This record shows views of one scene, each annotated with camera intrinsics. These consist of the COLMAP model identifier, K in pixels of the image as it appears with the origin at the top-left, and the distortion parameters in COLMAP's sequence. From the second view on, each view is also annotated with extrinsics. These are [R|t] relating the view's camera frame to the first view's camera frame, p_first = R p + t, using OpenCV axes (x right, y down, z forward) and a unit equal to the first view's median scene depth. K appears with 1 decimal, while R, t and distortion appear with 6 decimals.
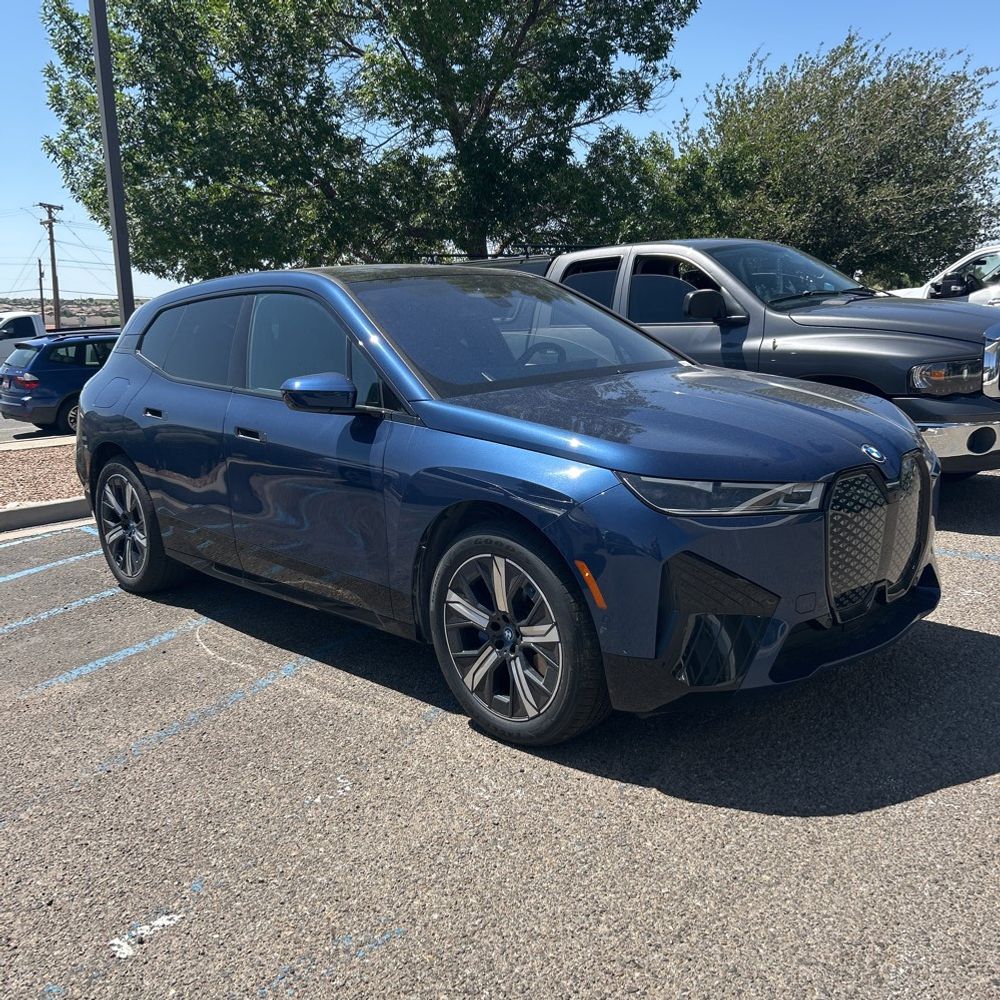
lens RADIAL K [[1021.5, 0, 473.3], [0, 1021.5, 467.5], [0, 0, 1]] dist [0.009531, 0.000000]
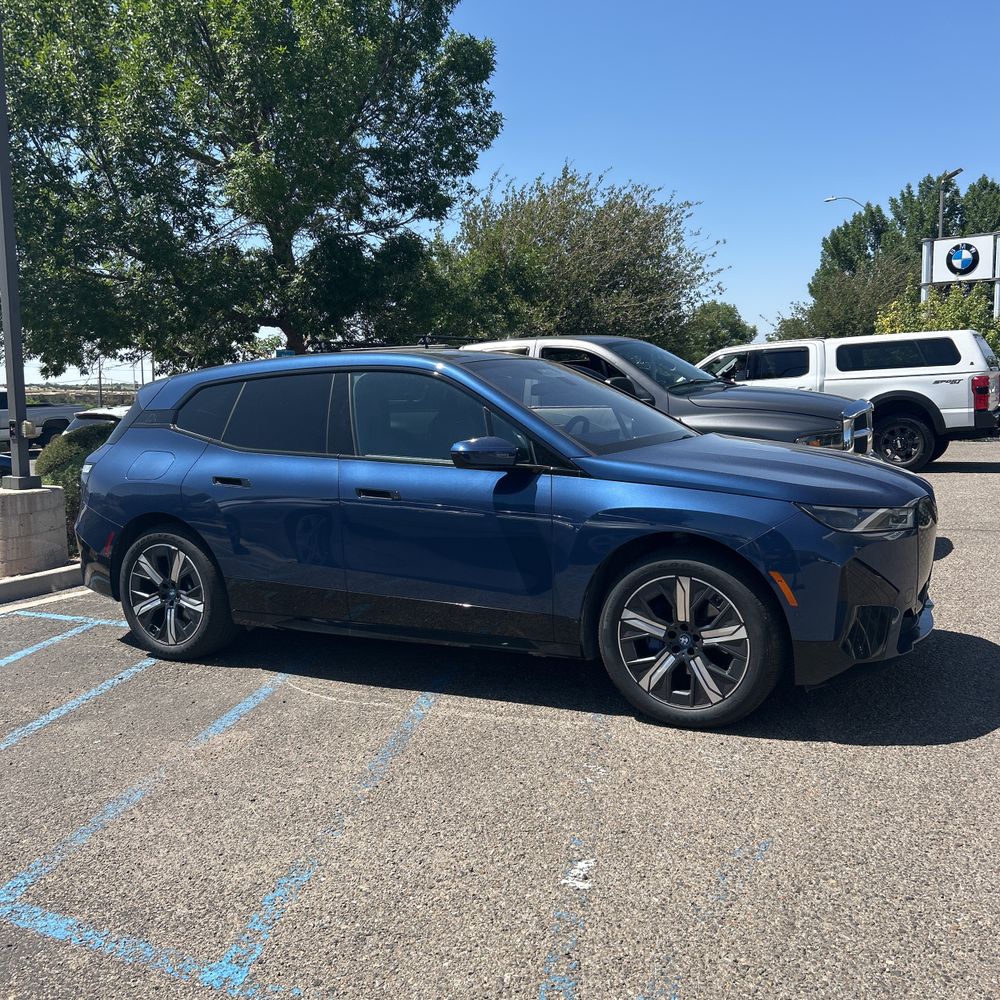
lens RADIAL K [[1021.5, 0, 479.7], [0, 1021.5, 485.9], [0, 0, 1]] dist [0.009531, 0.000000]
pose [[0.948478, -0.017862, 0.316339, -0.543042], [0.041028, 0.996928, -0.066722, 0.044114], [-0.314175, 0.076264, 0.946297, -0.108528]]
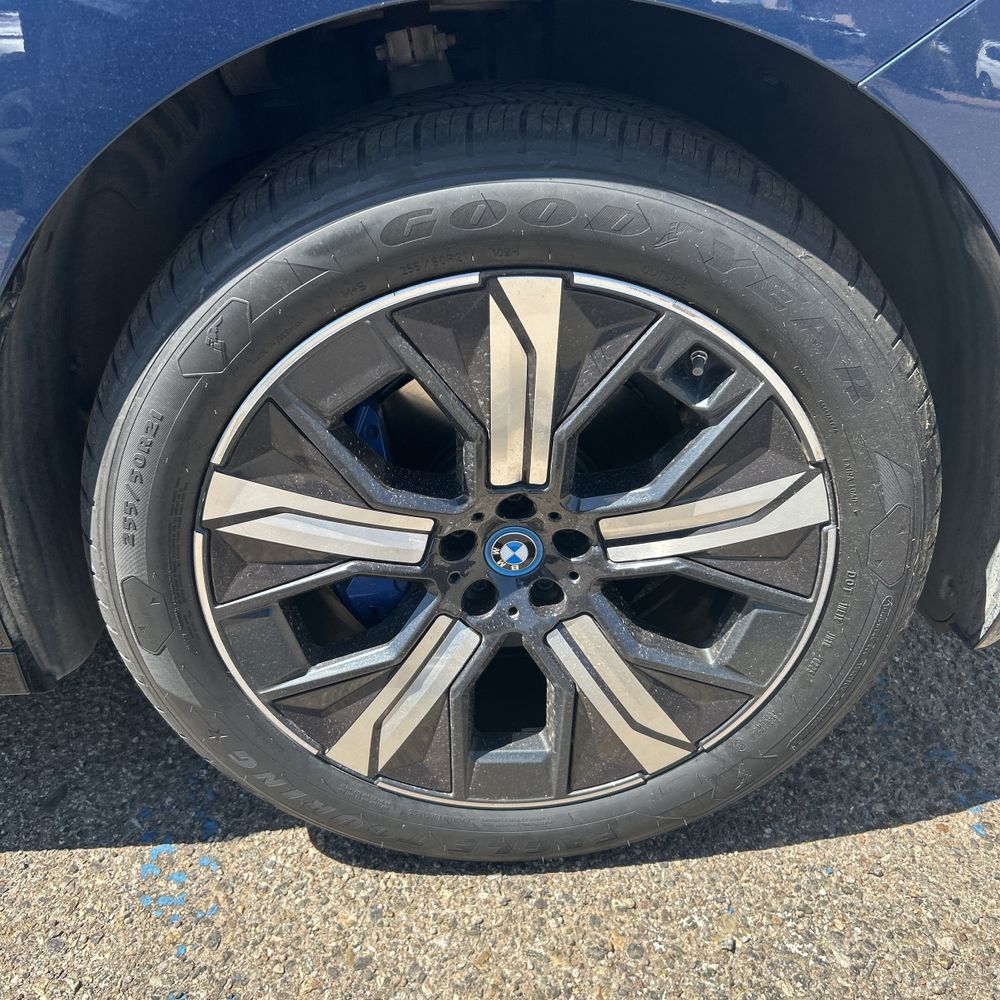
lens RADIAL K [[1021.5, 0, 492.9], [0, 1021.5, 499.5], [0, 0, 1]] dist [0.009531, 0.000000]
pose [[0.646743, -0.361142, 0.671788, -0.135760], [0.122605, 0.918566, 0.375771, 0.041602], [-0.752789, -0.160663, 0.638355, 0.757346]]
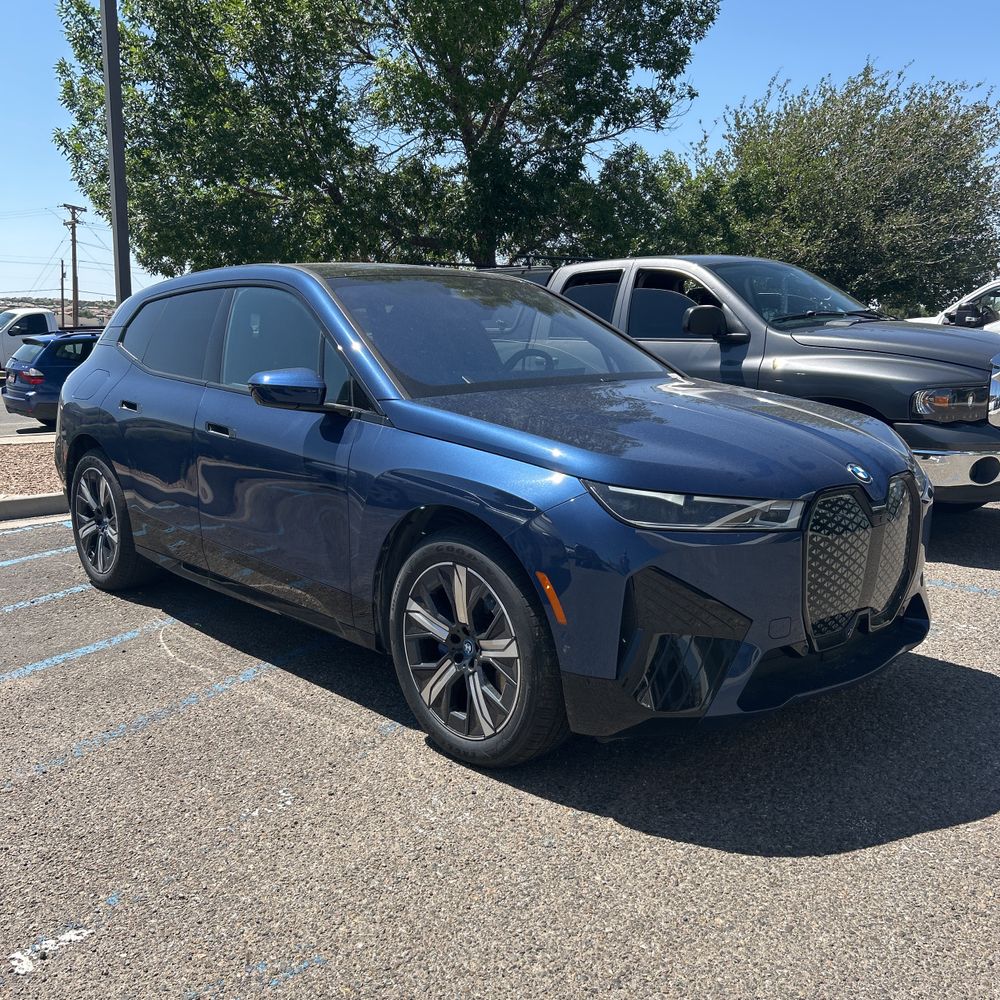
lens RADIAL K [[1021.5, 0, 465.1], [0, 1021.5, 465.9], [0, 0, 1]] dist [0.009531, 0.000000]
pose [[0.998948, 0.042048, -0.018310, 0.038214], [-0.042358, 0.998960, -0.016891, 0.009370], [0.017581, 0.017649, 0.999690, 0.041570]]
